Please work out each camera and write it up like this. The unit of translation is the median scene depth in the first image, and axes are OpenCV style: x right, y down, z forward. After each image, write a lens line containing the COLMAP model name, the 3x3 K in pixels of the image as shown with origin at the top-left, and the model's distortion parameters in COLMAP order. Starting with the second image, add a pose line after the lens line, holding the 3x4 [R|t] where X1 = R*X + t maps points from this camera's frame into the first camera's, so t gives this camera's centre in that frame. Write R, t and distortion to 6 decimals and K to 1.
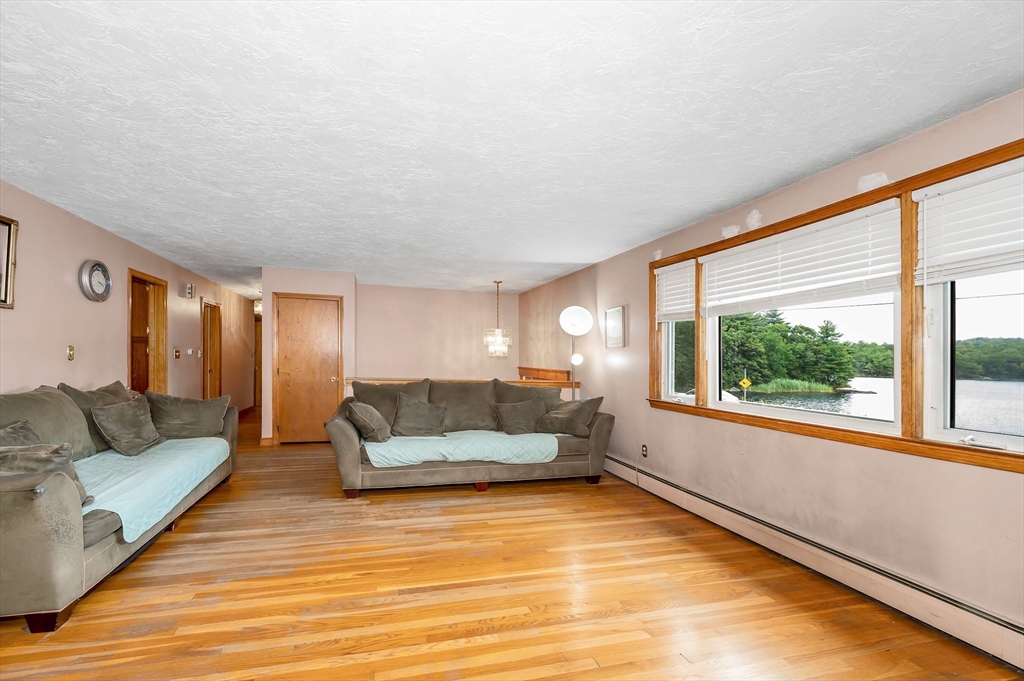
lens RADIAL K [[419.2, 0, 494.8], [0, 419.2, 355.9], [0, 0, 1]] dist [0.000528, 0.000056]
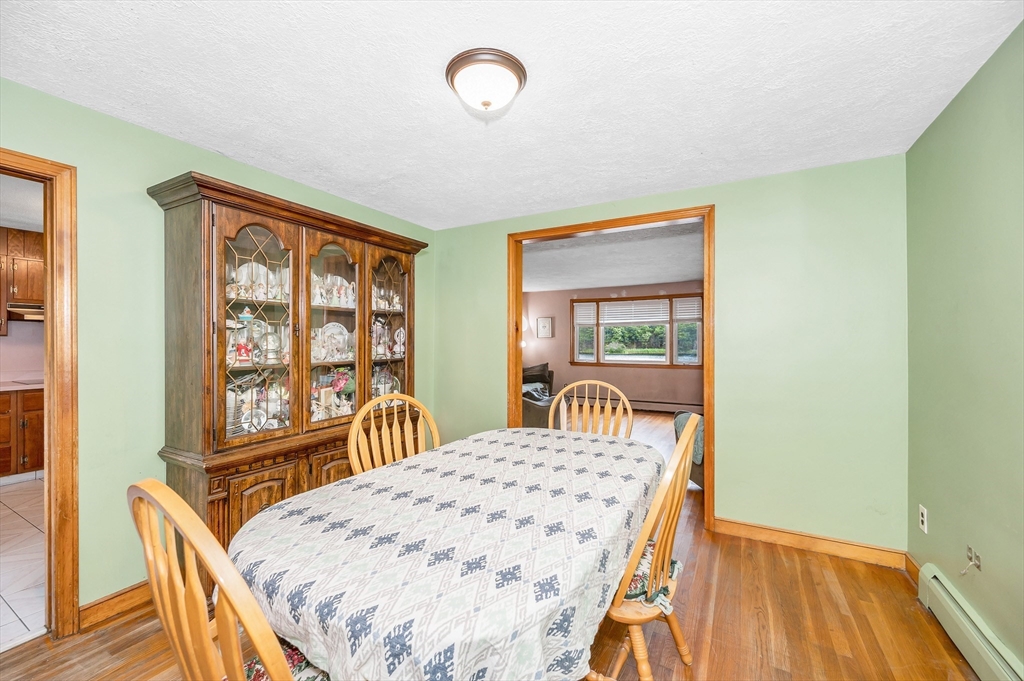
lens RADIAL K [[412.1, 0, 512.0], [0, 412.1, 340.5], [0, 0, 1]] dist [-0.000550, 0.000021]
pose [[0.719602, 0.001243, 0.694385, -2.338037], [-0.008662, 0.999937, 0.007187, -0.034395], [-0.694332, -0.011187, 0.719568, -0.592348]]
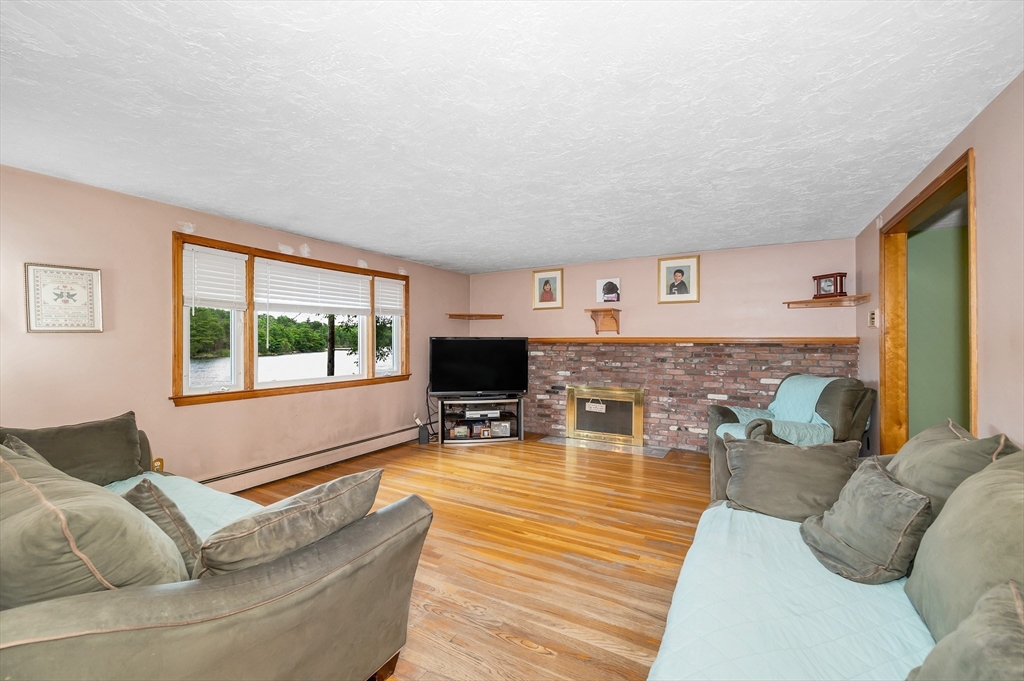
lens RADIAL K [[412.1, 0, 512.0], [0, 412.1, 340.5], [0, 0, 1]] dist [-0.000550, 0.000021]
pose [[-0.682661, -0.020812, 0.730438, -1.170561], [-0.025783, 0.999658, 0.004386, -0.051216], [-0.730280, -0.015838, -0.682964, 1.852633]]
